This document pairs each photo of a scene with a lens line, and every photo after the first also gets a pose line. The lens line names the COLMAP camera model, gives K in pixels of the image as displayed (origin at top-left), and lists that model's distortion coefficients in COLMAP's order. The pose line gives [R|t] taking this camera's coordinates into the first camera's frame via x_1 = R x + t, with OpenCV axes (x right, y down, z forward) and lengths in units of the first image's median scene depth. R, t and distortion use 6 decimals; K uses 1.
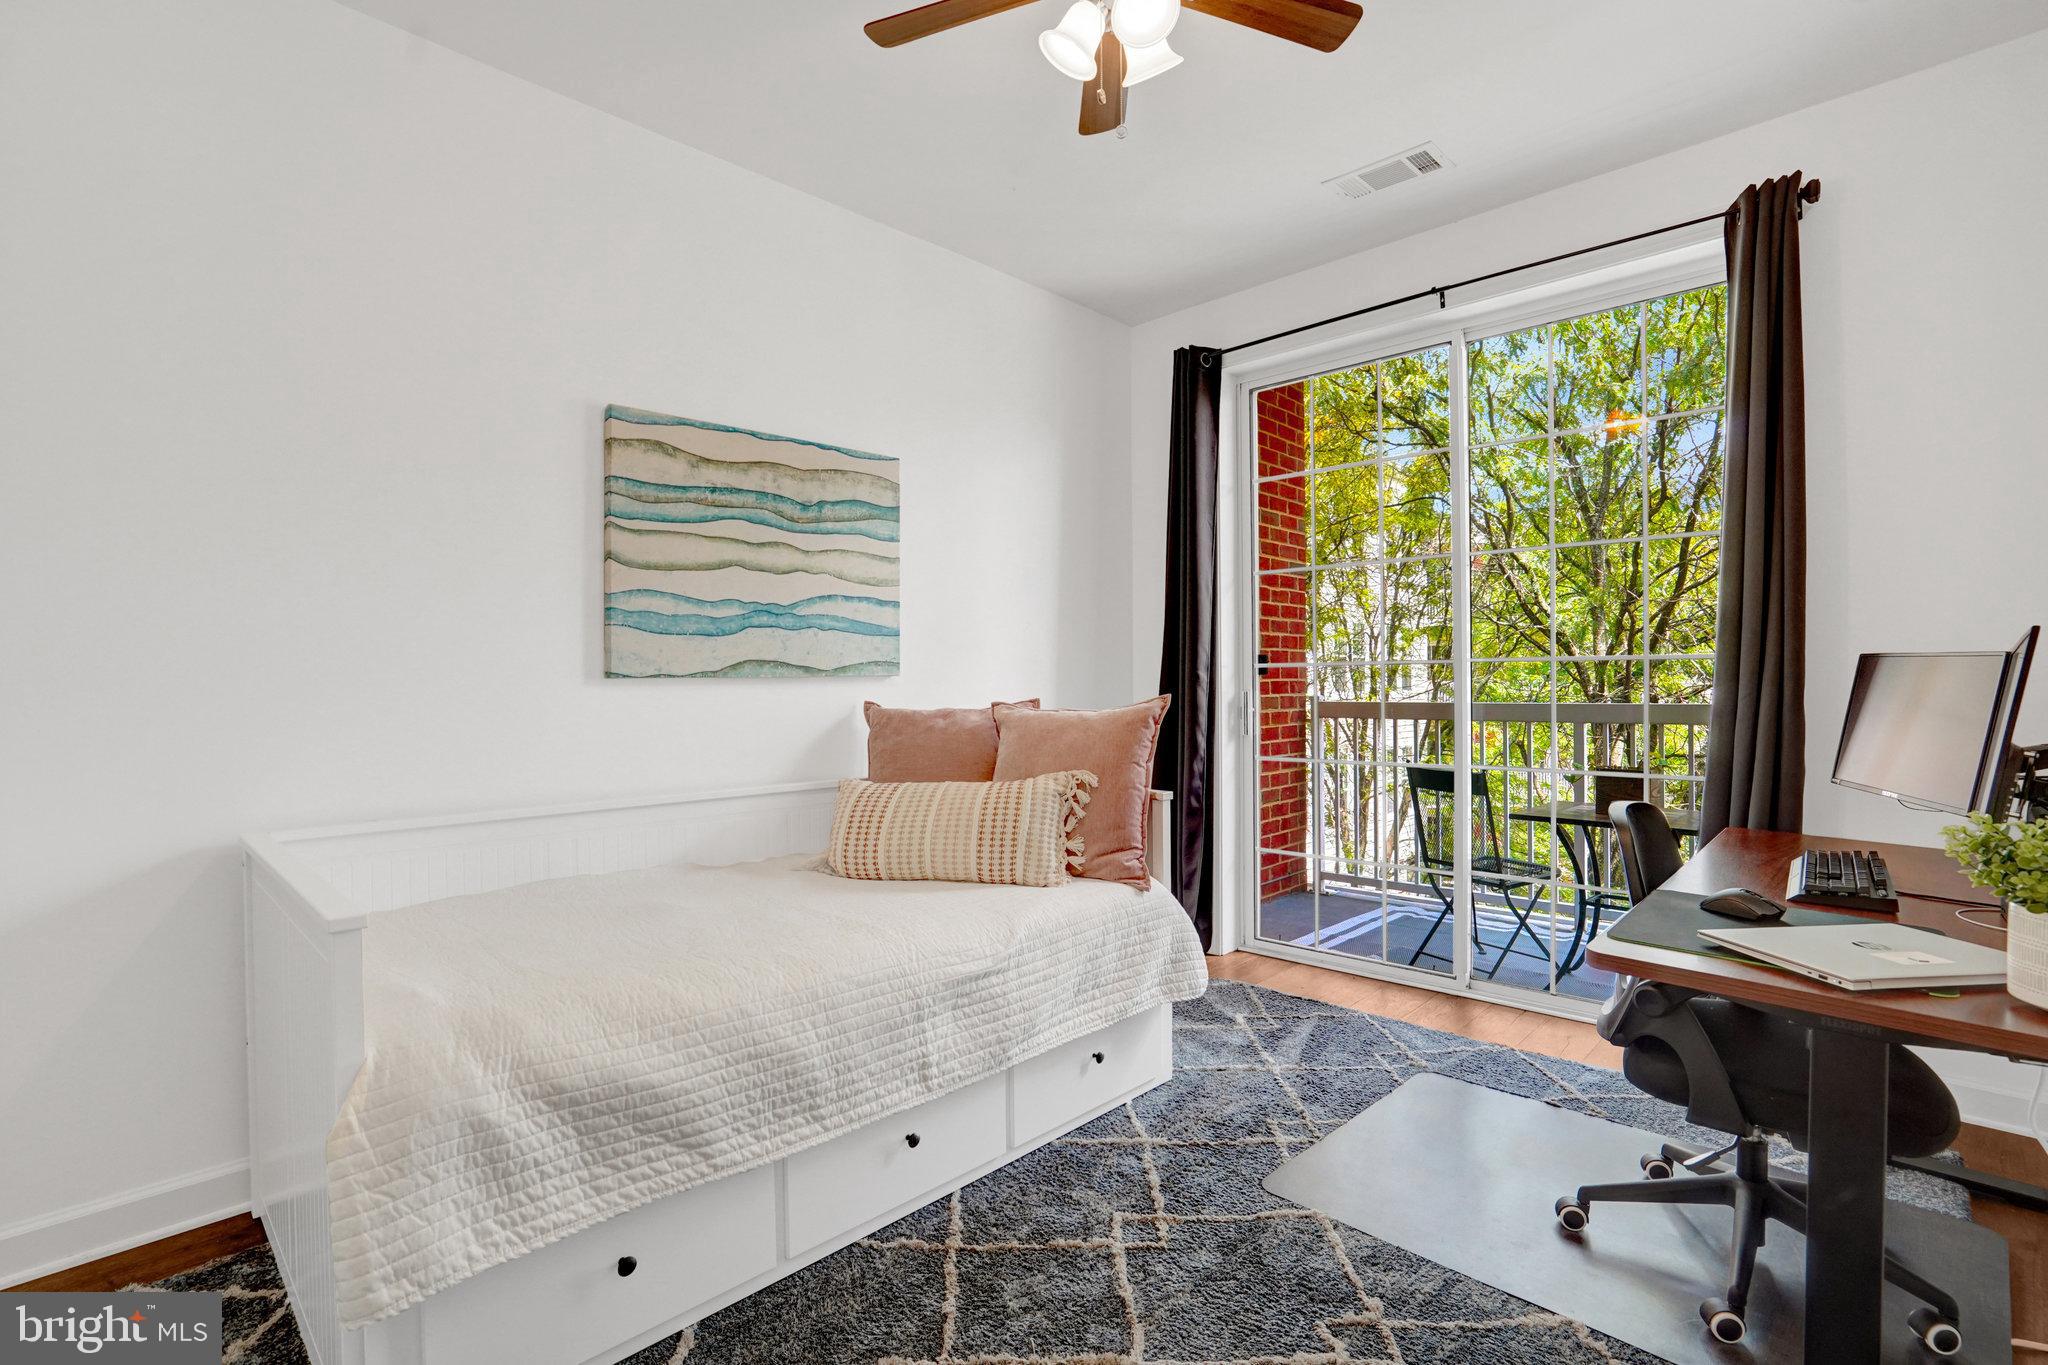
lens RADIAL K [[965.1, 0, 1025.9], [0, 965.1, 686.0], [0, 0, 1]] dist [-0.031149, 0.004061]
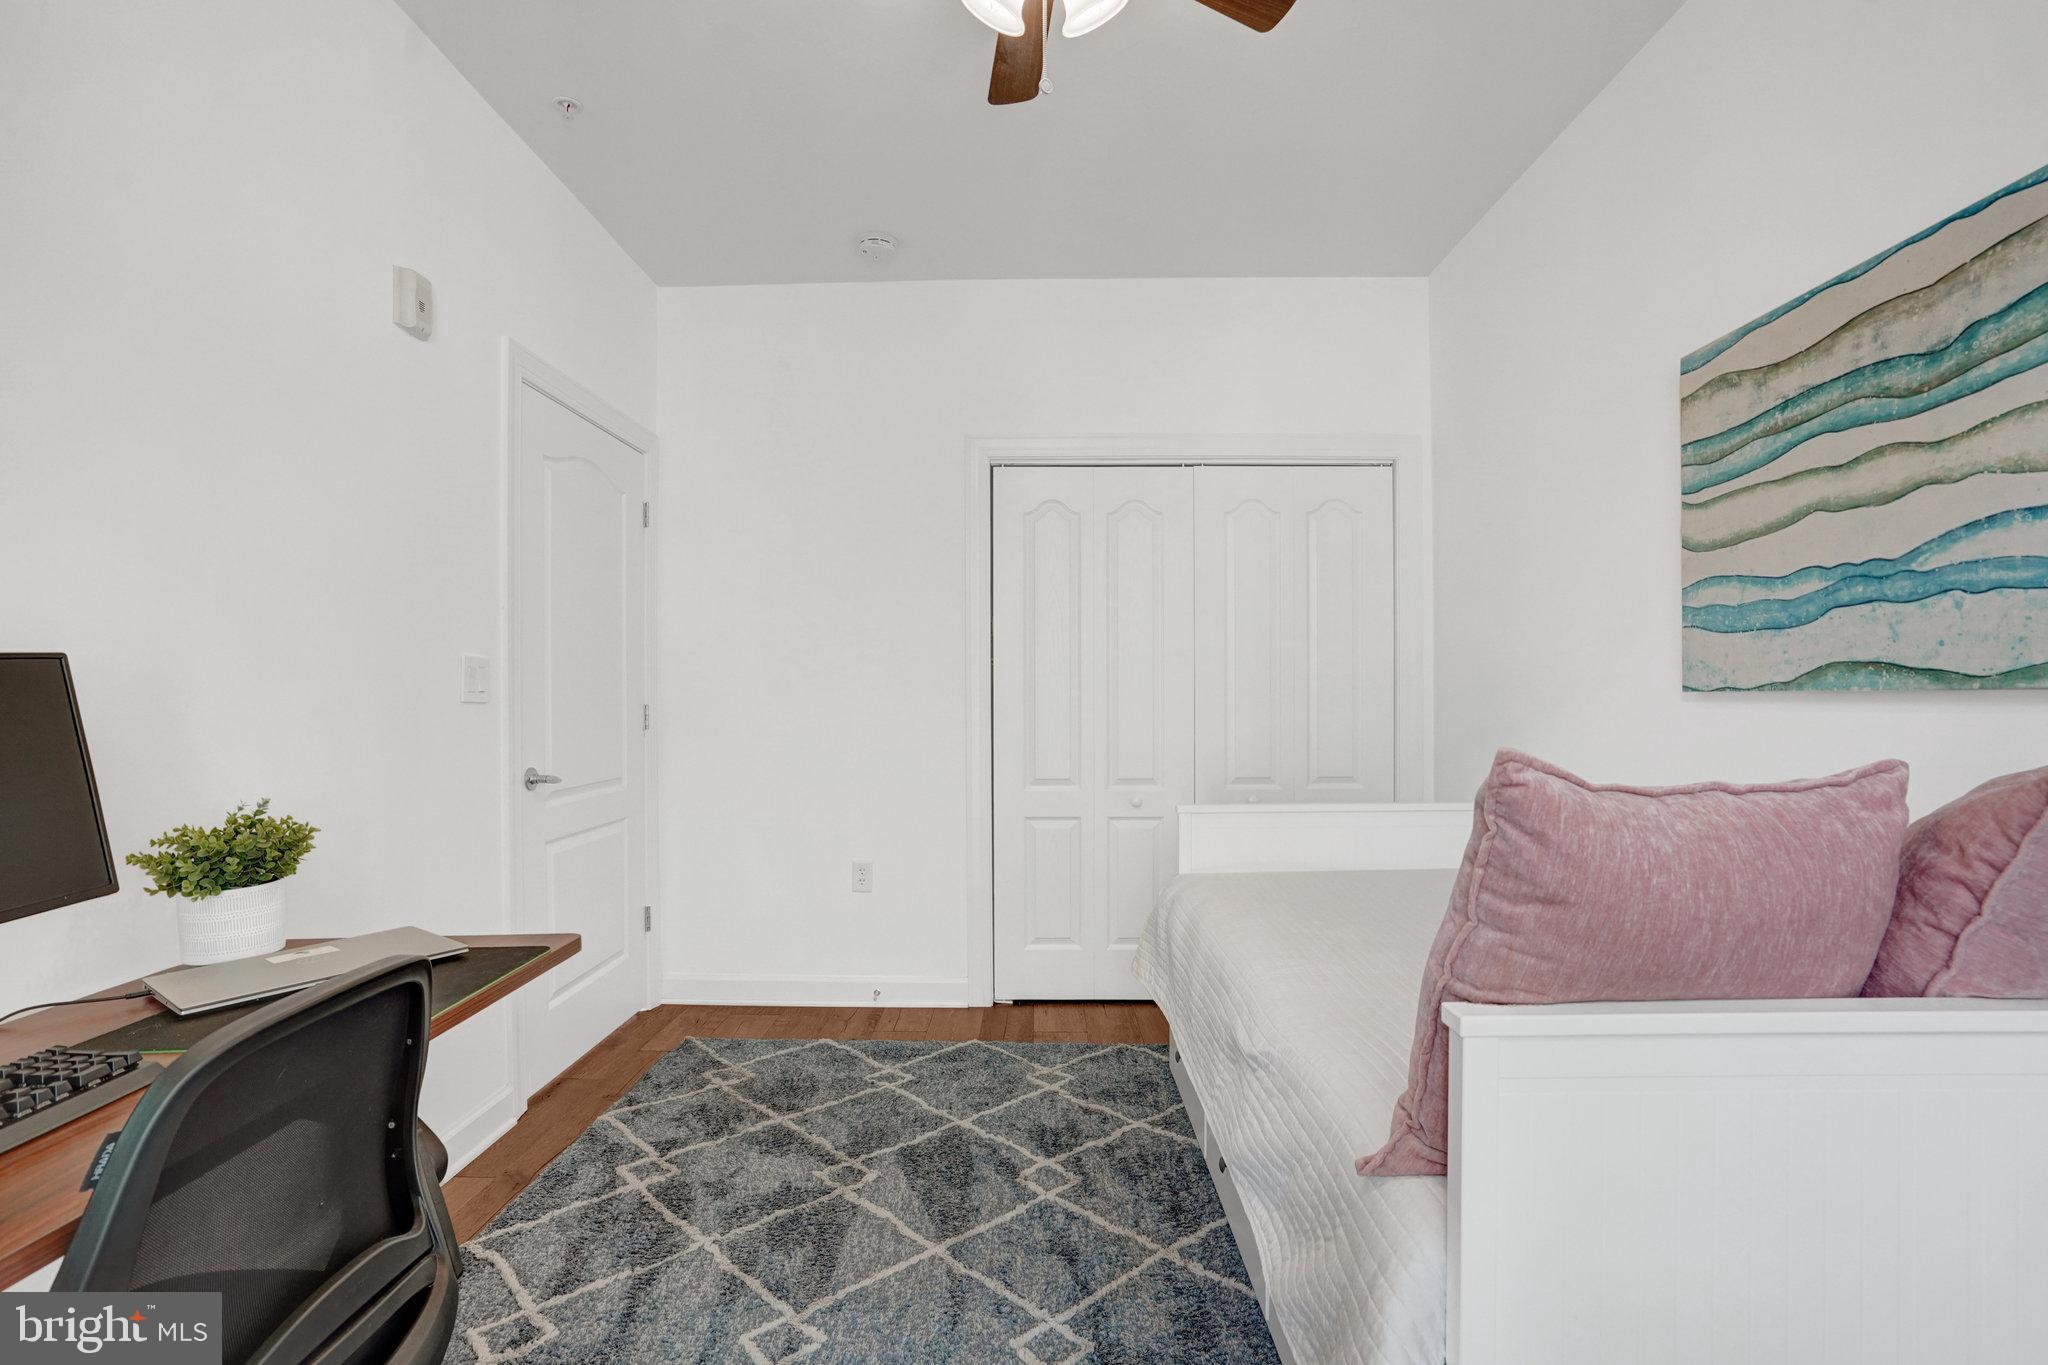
lens RADIAL K [[965.1, 0, 1025.1], [0, 965.1, 684.6], [0, 0, 1]] dist [-0.031149, 0.004061]
pose [[-0.724925, 0.006589, -0.688796, 0.482083], [0.009690, 0.999953, -0.000632, -0.017454], [0.688760, -0.007133, -0.724955, 1.074010]]
